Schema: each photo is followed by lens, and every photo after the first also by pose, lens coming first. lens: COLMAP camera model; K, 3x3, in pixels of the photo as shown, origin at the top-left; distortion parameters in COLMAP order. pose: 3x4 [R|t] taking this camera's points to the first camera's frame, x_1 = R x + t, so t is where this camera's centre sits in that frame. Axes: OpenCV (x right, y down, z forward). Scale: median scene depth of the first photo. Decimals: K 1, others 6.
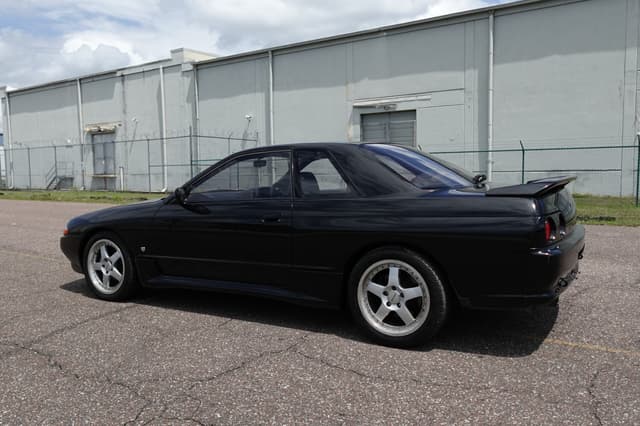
lens RADIAL K [[557.8, 0, 312.7], [0, 557.8, 223.8], [0, 0, 1]] dist [-0.008133, 0.001311]
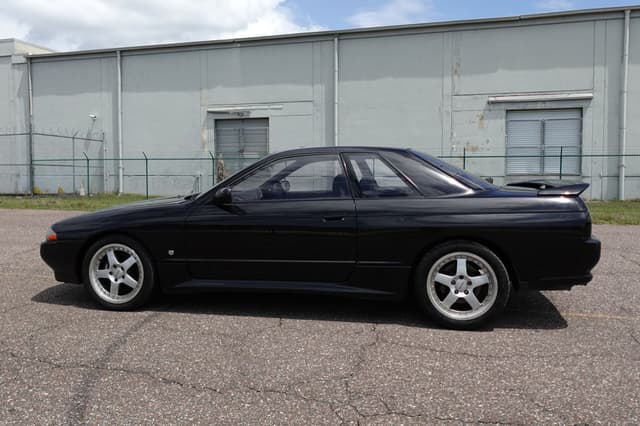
lens RADIAL K [[528.5, 0, 323.2], [0, 528.5, 207.8], [0, 0, 1]] dist [-0.005536, 0.000787]
pose [[0.938771, -0.007887, 0.344452, -0.080944], [0.018884, 0.999413, -0.028581, -0.000009], [-0.344024, 0.033335, 0.938369, 0.014997]]
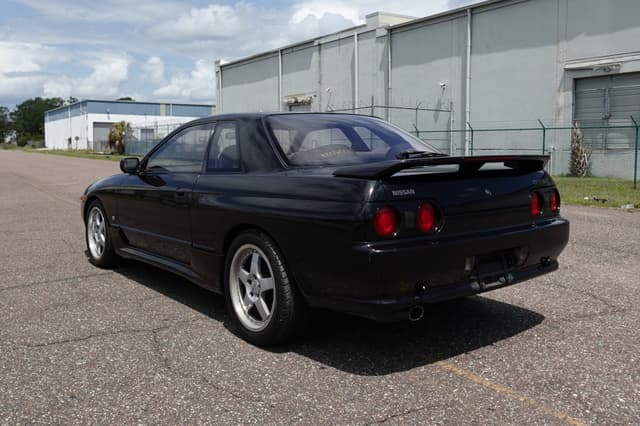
lens RADIAL K [[614.5, 0, 305.1], [0, 614.5, 198.7], [0, 0, 1]] dist [-0.007520, -0.000489]
pose [[0.921129, 0.049148, -0.386143, 0.098686], [-0.051966, 0.998644, 0.003144, -0.002663], [0.385774, 0.017171, 0.922434, 0.021410]]
